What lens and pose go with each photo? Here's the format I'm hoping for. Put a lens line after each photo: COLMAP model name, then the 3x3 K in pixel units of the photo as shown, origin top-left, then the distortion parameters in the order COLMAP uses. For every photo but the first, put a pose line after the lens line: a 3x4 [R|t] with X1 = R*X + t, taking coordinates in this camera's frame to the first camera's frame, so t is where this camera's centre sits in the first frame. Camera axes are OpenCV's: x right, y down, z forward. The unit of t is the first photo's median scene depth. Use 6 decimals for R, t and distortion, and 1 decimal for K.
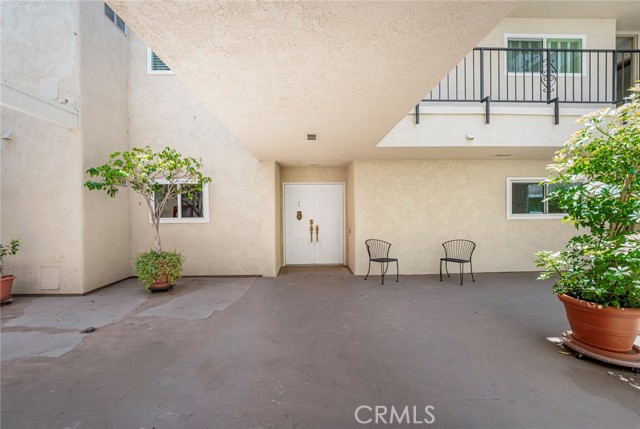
lens RADIAL K [[263.3, 0, 321.9], [0, 263.3, 212.9], [0, 0, 1]] dist [-0.002197, 0.000416]
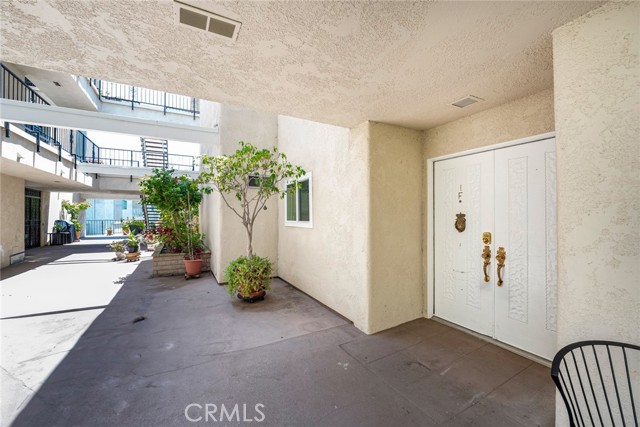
lens RADIAL K [[263.3, 0, 320.0], [0, 263.3, 214.0], [0, 0, 1]] dist [-0.002197, 0.000416]
pose [[0.448450, -0.000075, -0.893808, 0.255283], [-0.008077, 0.999959, -0.004137, -0.001991], [0.893771, 0.009075, 0.448431, 0.643836]]
